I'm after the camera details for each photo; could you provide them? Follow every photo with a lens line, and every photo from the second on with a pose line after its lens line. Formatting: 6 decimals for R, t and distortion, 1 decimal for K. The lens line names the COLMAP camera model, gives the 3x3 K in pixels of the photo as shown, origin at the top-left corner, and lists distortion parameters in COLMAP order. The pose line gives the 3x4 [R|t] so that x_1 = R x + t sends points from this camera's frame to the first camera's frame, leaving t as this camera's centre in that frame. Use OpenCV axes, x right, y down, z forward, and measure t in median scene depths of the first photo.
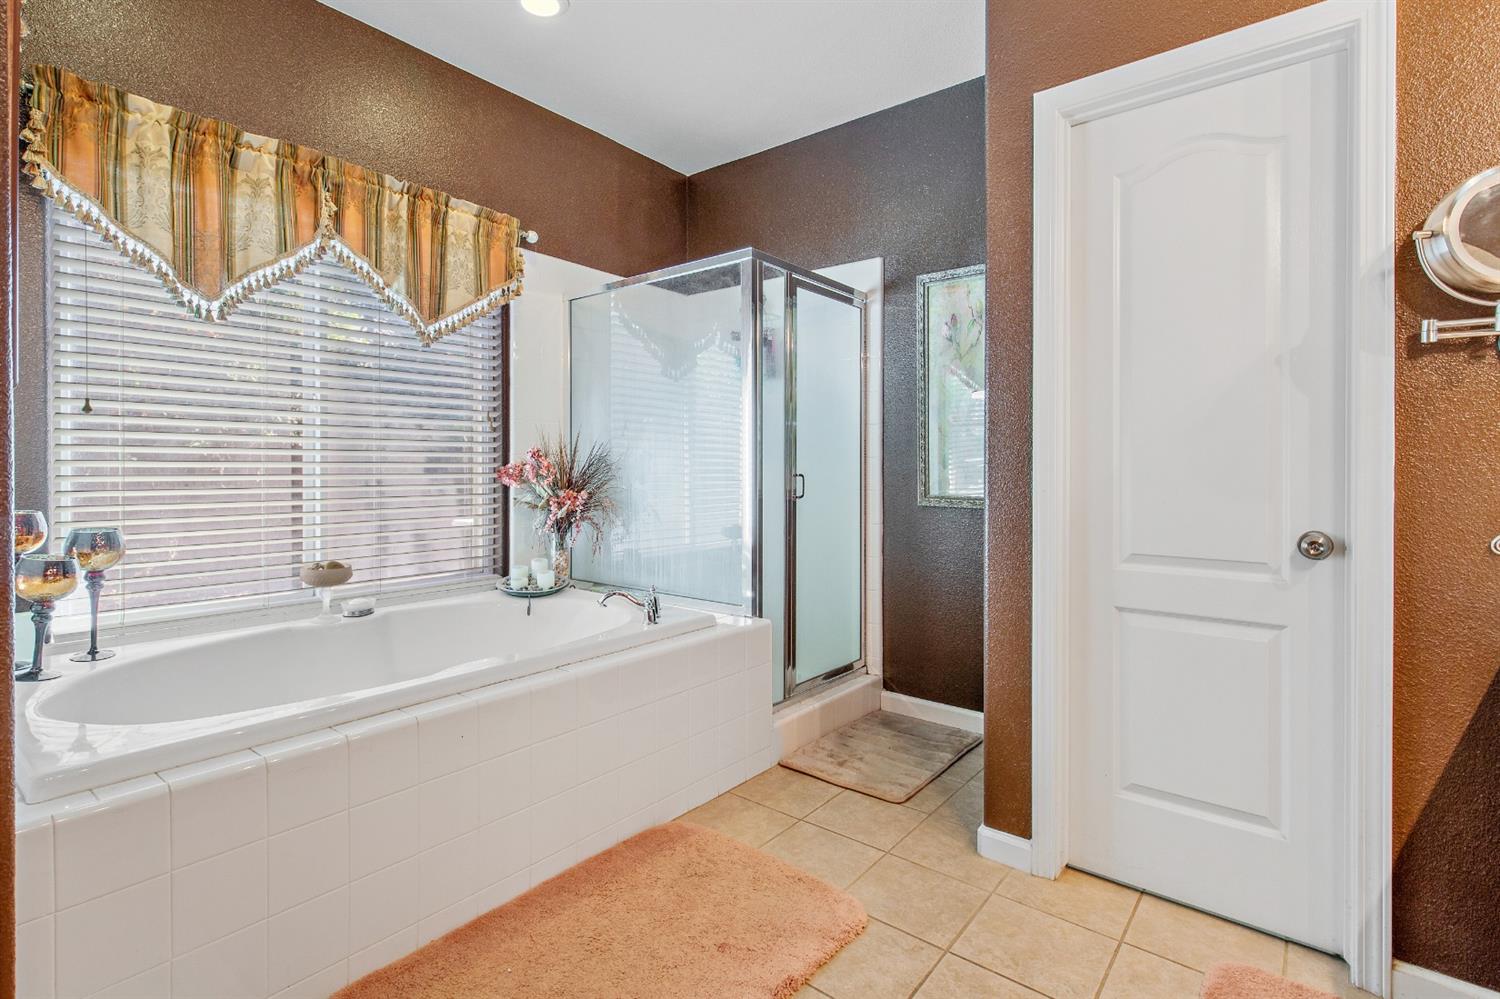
lens RADIAL K [[713.9, 0, 753.7], [0, 713.9, 458.6], [0, 0, 1]] dist [0.013615, -0.008775]
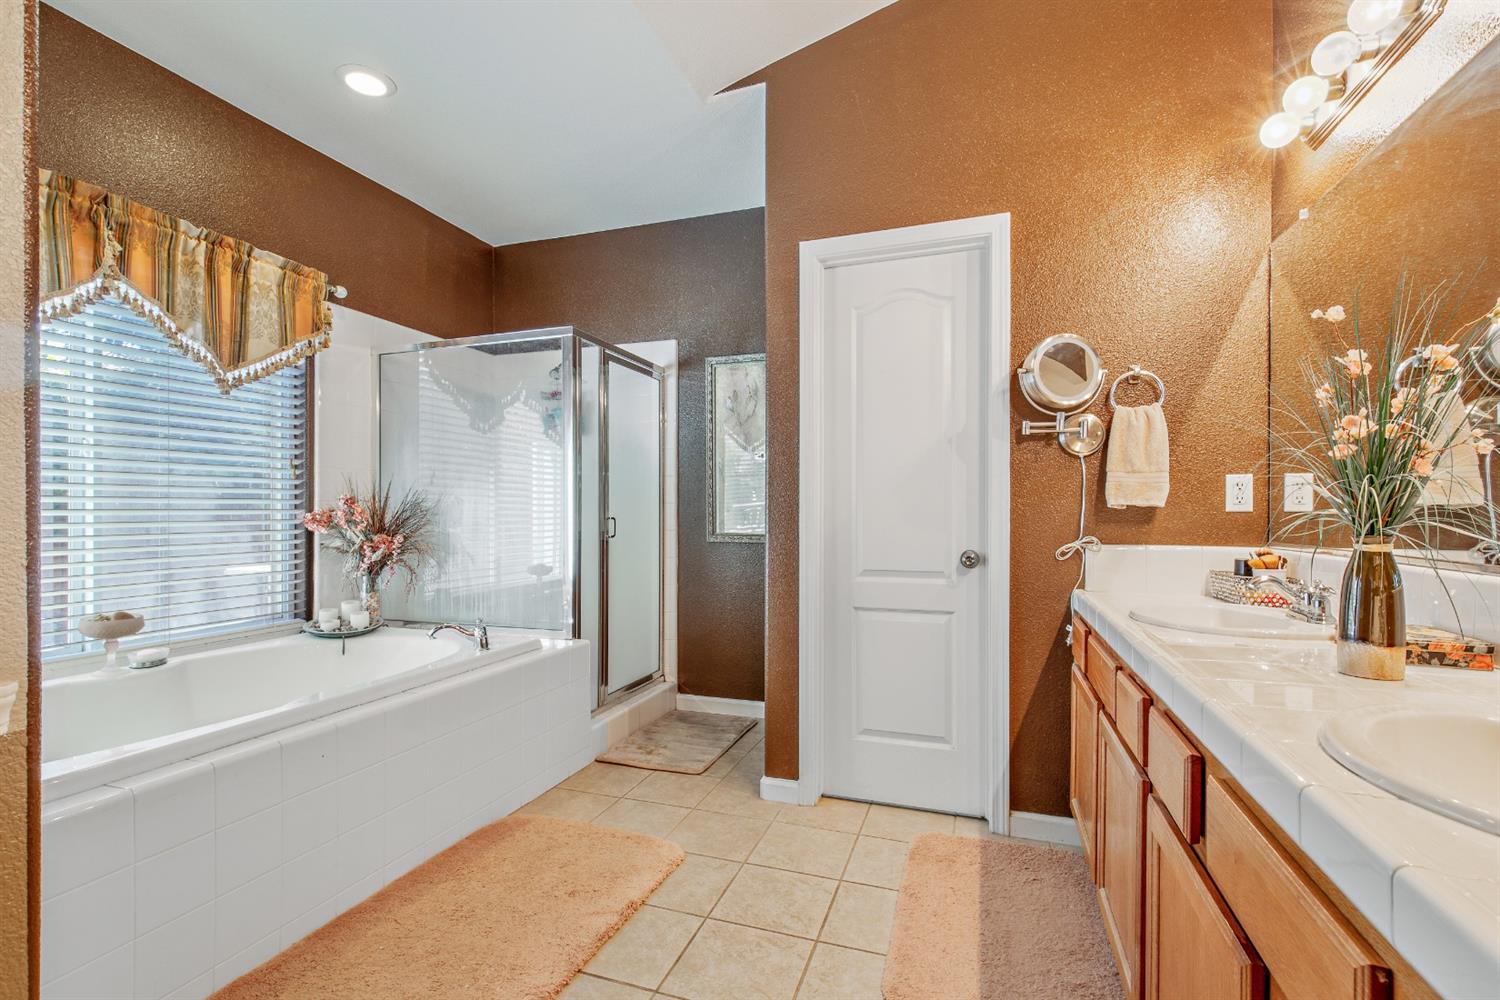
lens RADIAL K [[682.4, 0, 718.5], [0, 682.4, 504.2], [0, 0, 1]] dist [0.000140, 0.000243]
pose [[0.957780, -0.004395, 0.287468, -0.093432], [0.003567, 0.999988, 0.003404, -0.003555], [-0.287479, -0.002235, 0.957784, -0.146824]]
